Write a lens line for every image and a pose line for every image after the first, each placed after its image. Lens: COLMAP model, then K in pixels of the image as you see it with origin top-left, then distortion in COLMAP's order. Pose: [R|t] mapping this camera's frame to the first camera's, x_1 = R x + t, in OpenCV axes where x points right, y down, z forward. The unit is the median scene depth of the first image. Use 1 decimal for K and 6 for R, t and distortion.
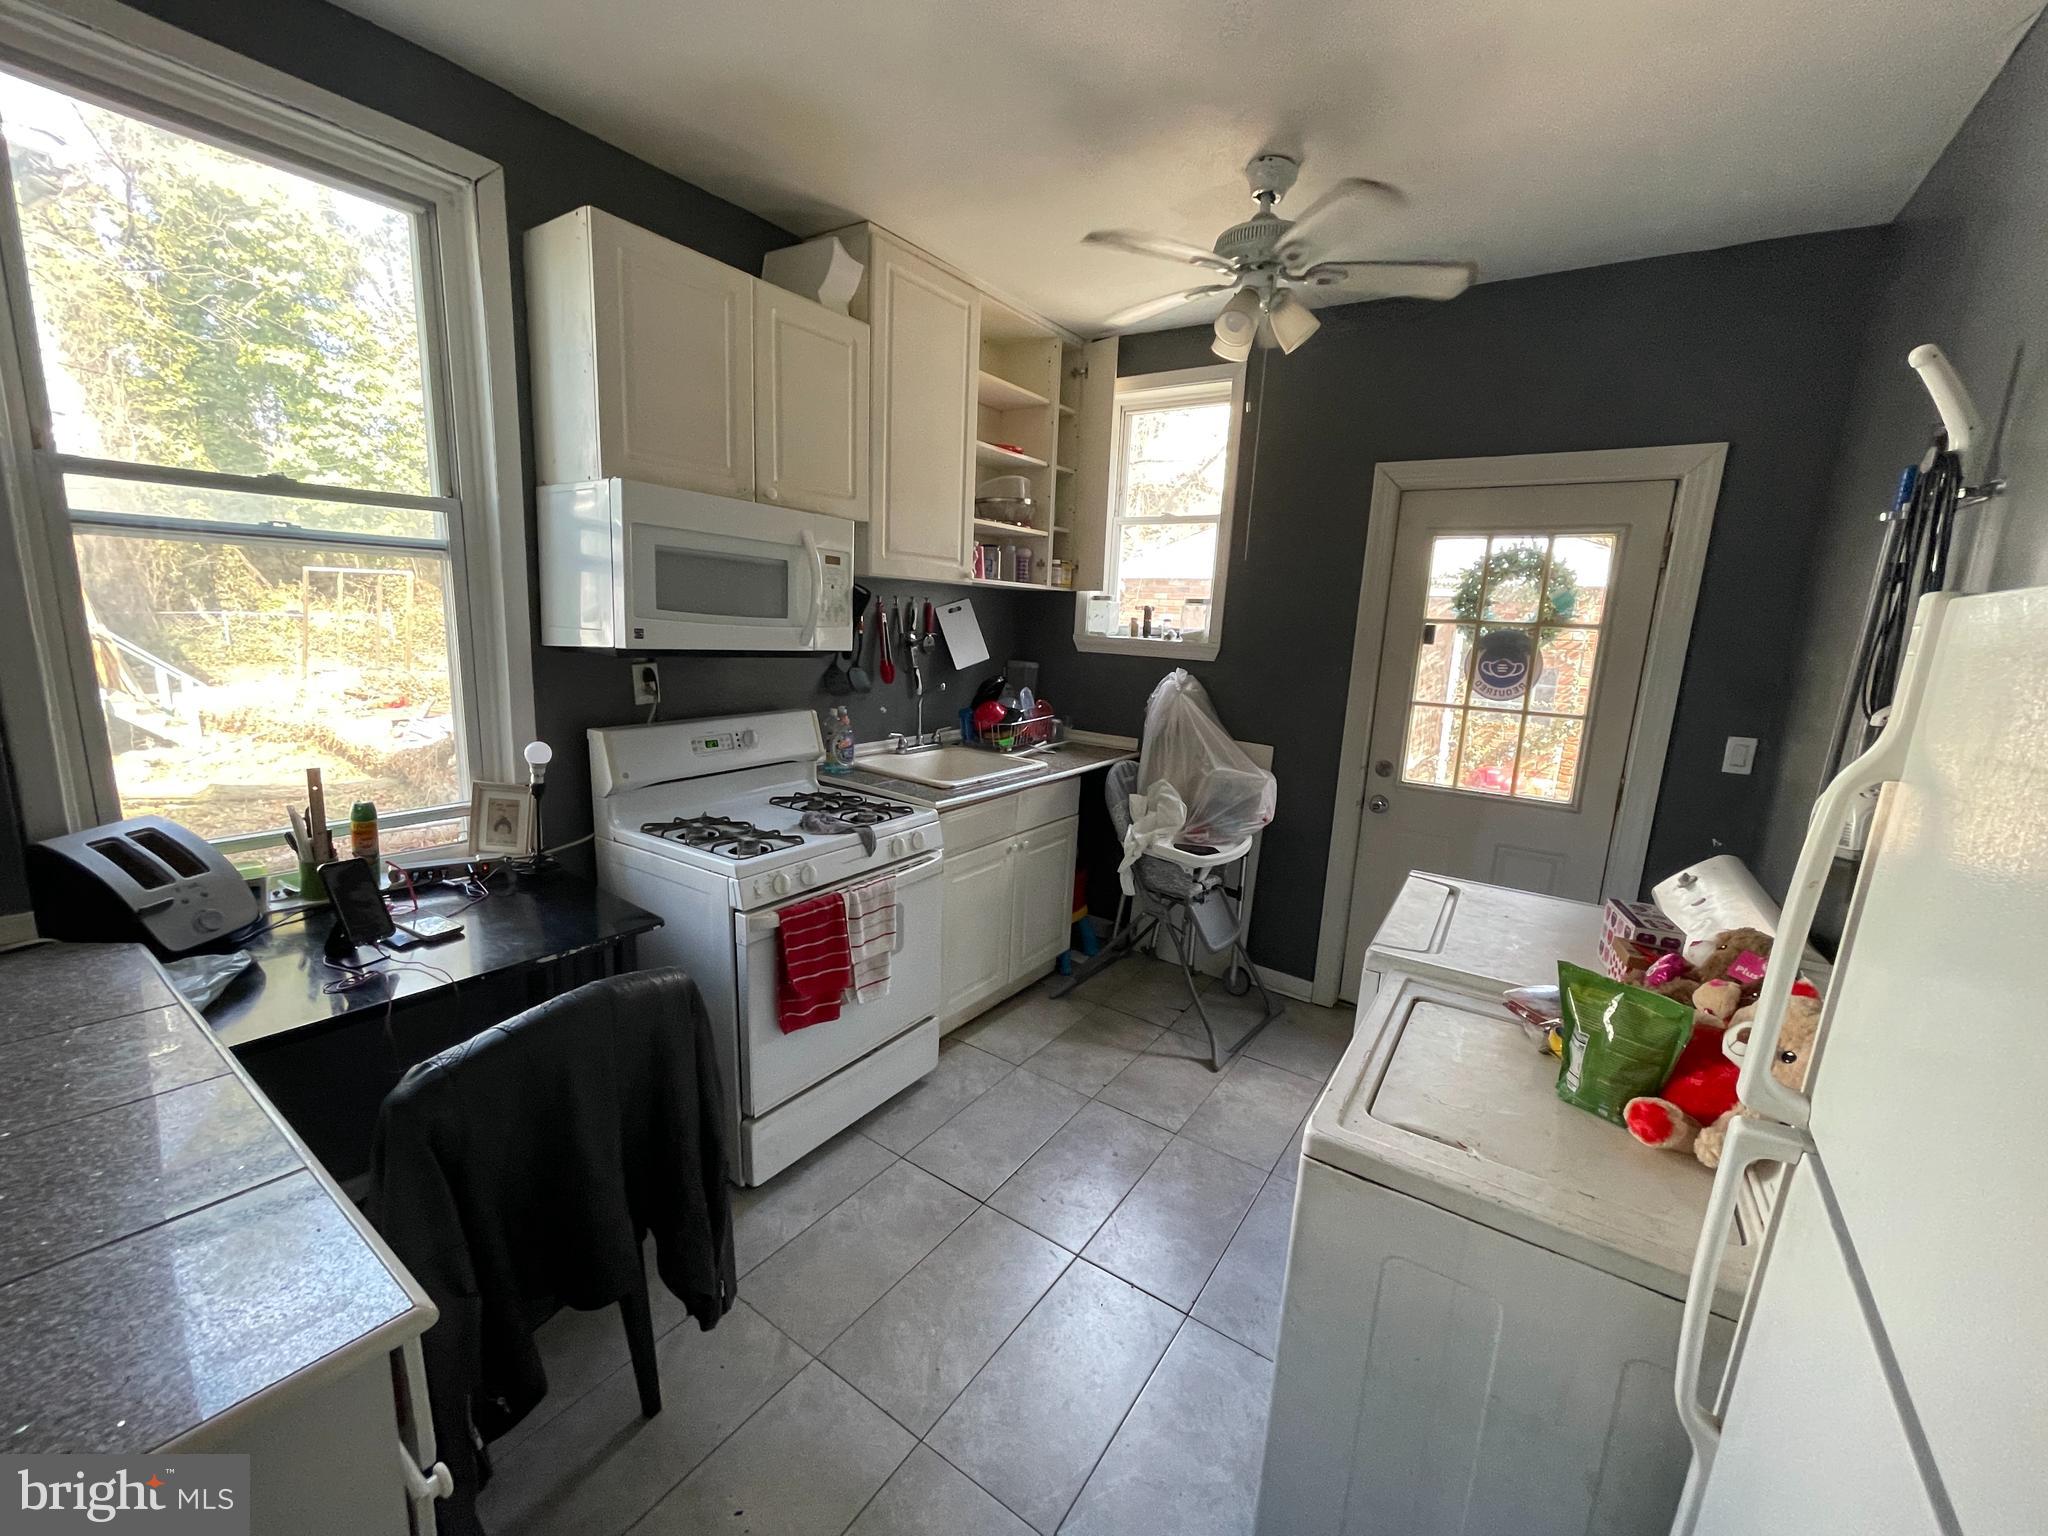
lens RADIAL K [[826.4, 0, 1024.0], [0, 826.4, 768.0], [0, 0, 1]] dist [-0.000448, -0.000007]
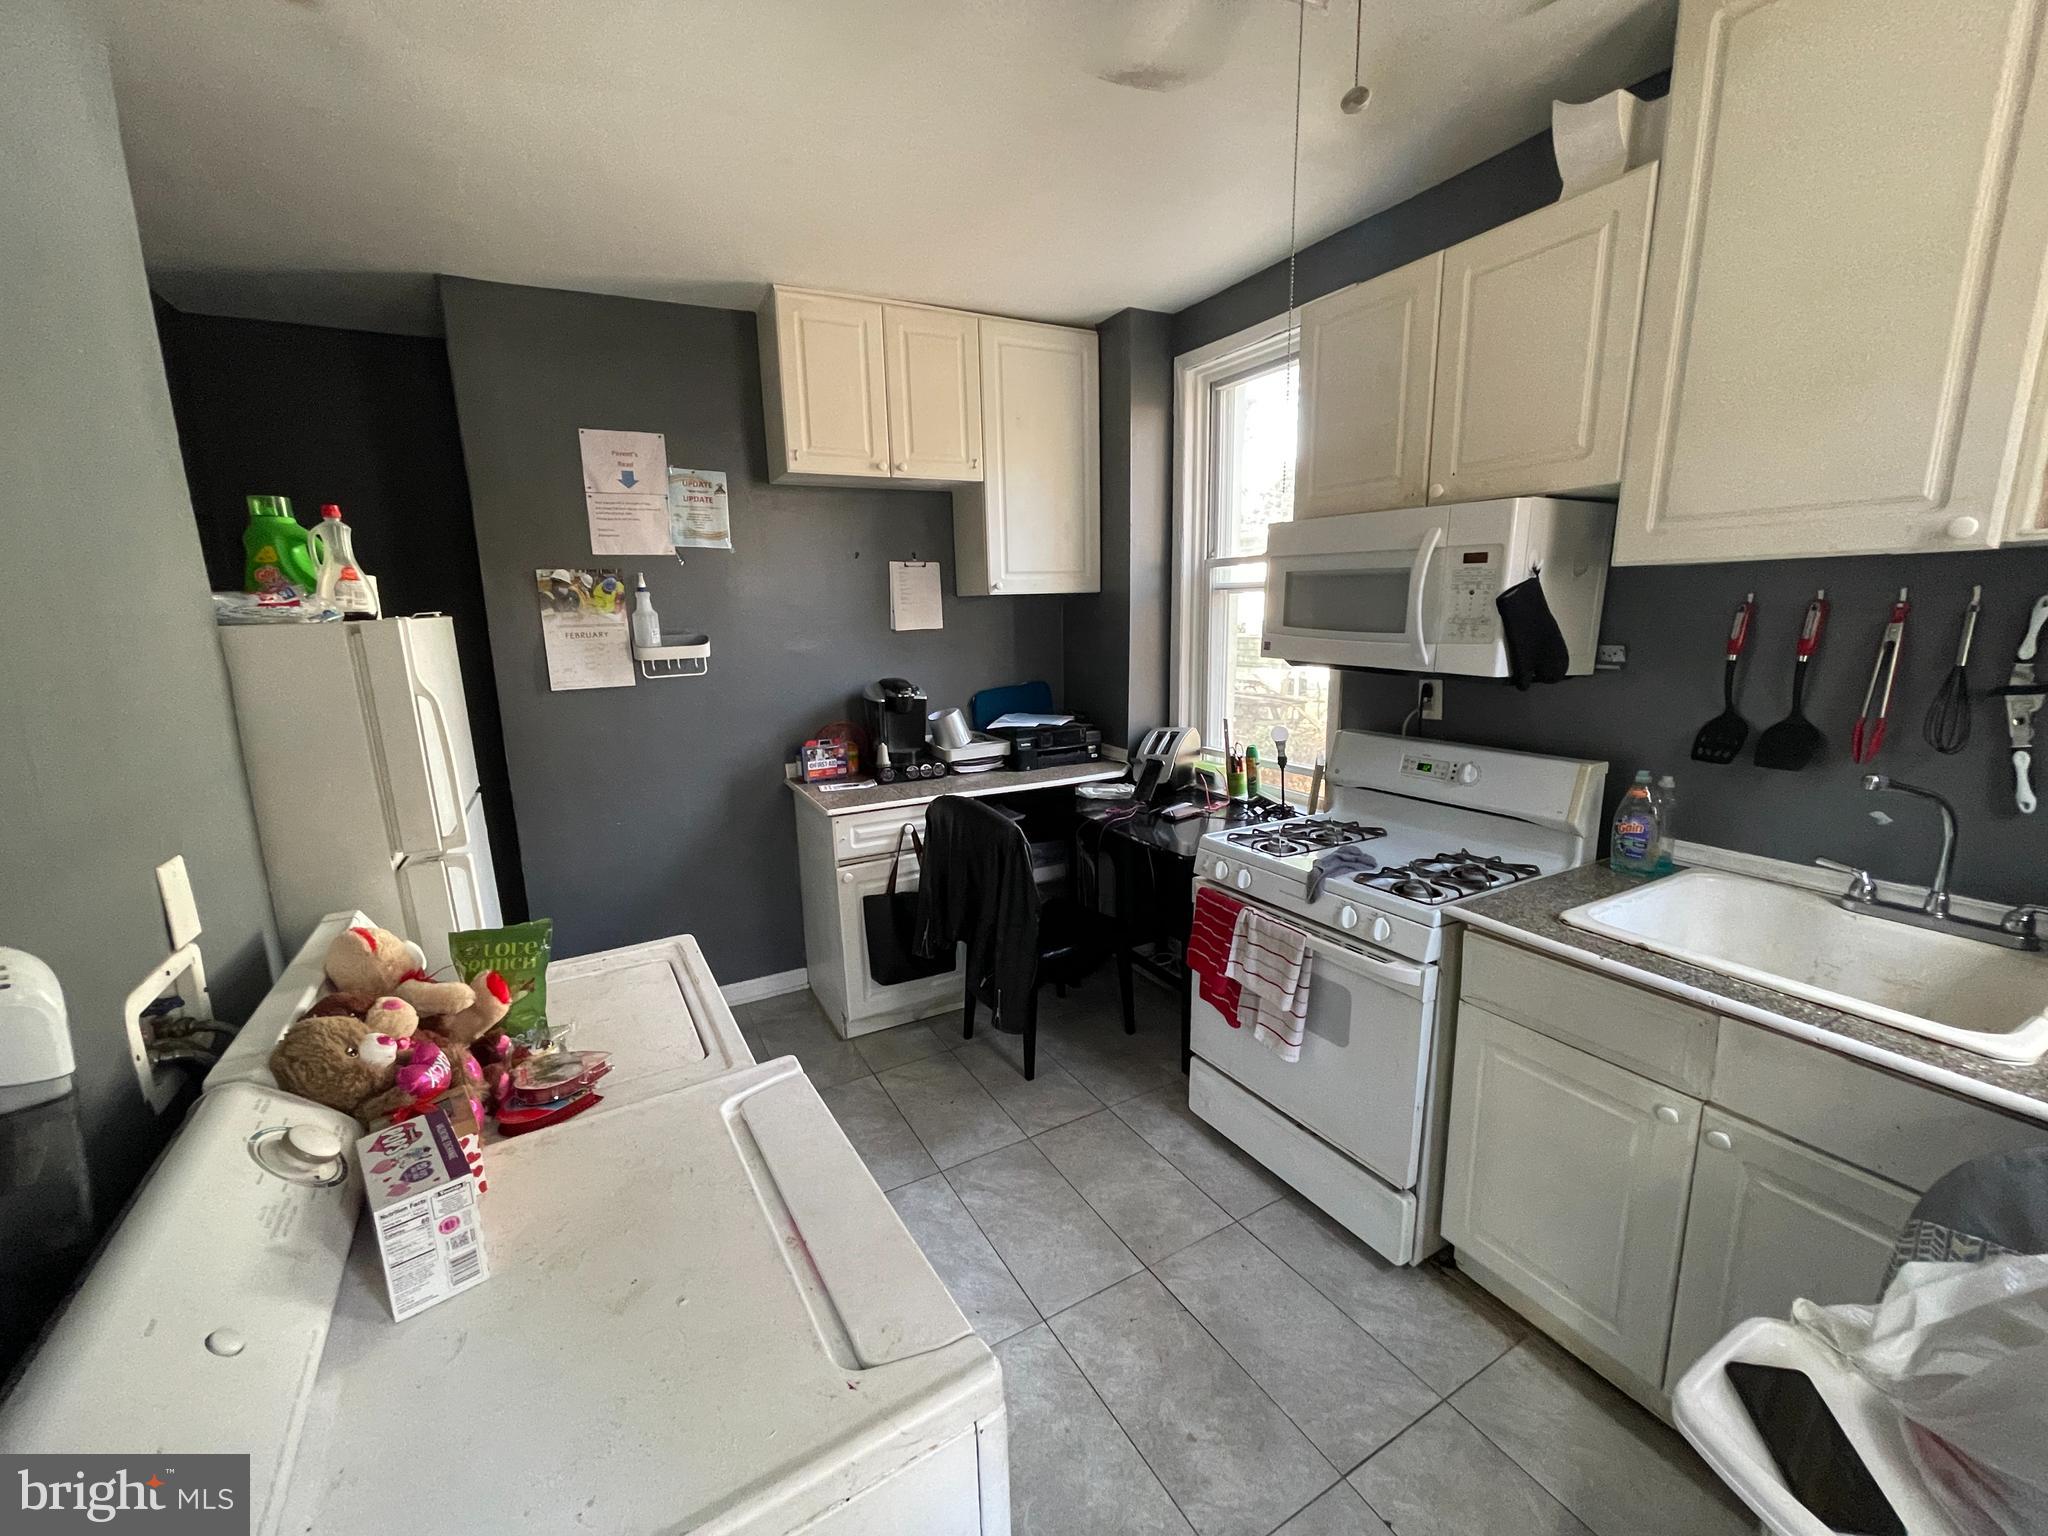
lens RADIAL K [[829.6, 0, 1018.2], [0, 829.6, 774.9], [0, 0, 1]] dist [-0.013184, 0.010696]
pose [[-0.437744, 0.147616, -0.886899, 0.675219], [-0.168566, 0.955464, 0.242226, -0.175631], [0.883157, 0.255534, -0.393366, 0.991300]]
